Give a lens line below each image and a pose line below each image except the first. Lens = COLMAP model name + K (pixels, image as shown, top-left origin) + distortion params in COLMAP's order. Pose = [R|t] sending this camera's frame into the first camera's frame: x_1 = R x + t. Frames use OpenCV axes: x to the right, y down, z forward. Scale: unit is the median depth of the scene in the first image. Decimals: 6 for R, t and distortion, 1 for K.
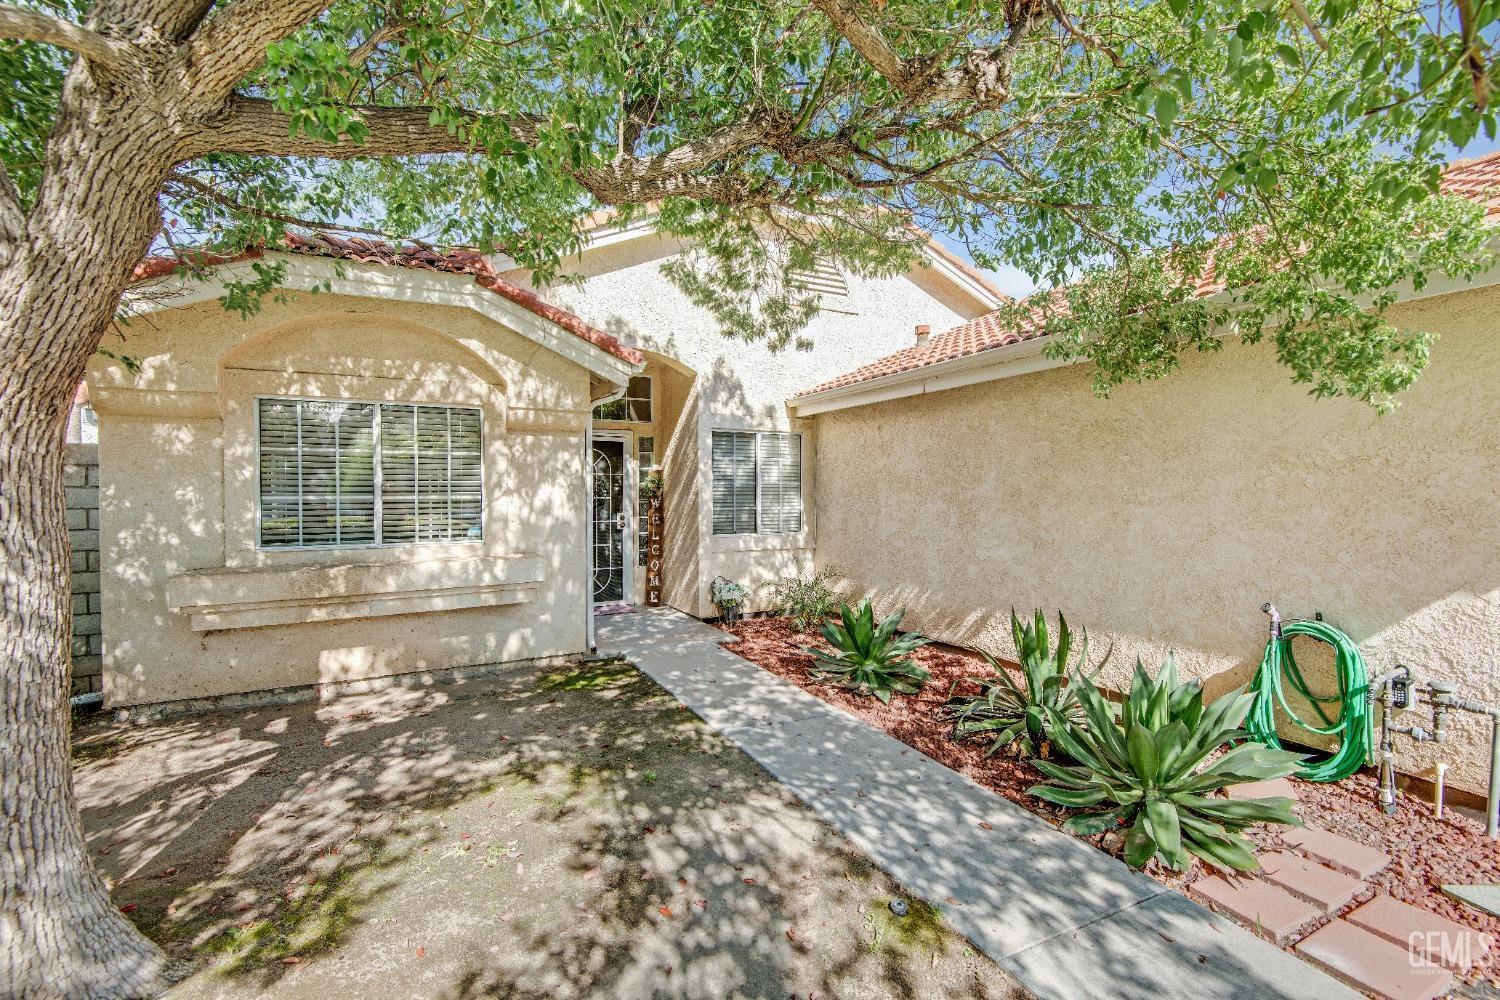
lens RADIAL K [[670.9, 0, 750.0], [0, 670.9, 500.0], [0, 0, 1]] dist [0.033406, -0.018152]
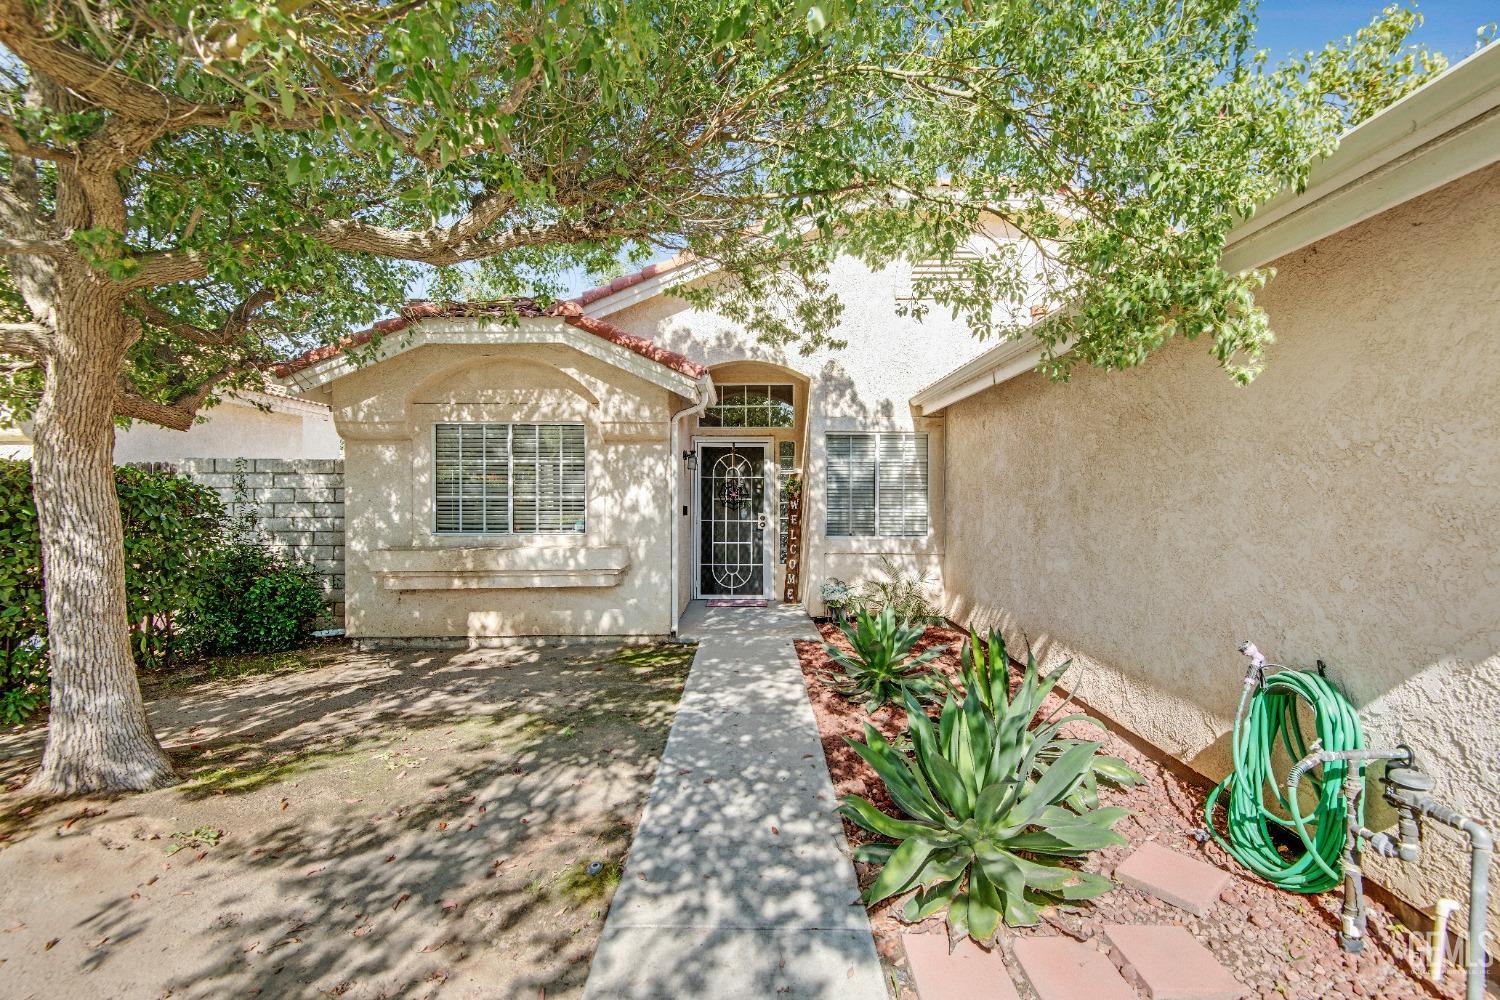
lens RADIAL K [[673.8, 0, 754.9], [0, 673.8, 499.6], [0, 0, 1]] dist [0.037572, -0.023502]
pose [[0.894310, 0.005980, -0.447408, 0.514441], [-0.008302, 0.999960, -0.003231, 0.002153], [0.447371, 0.006604, 0.894324, 0.067839]]
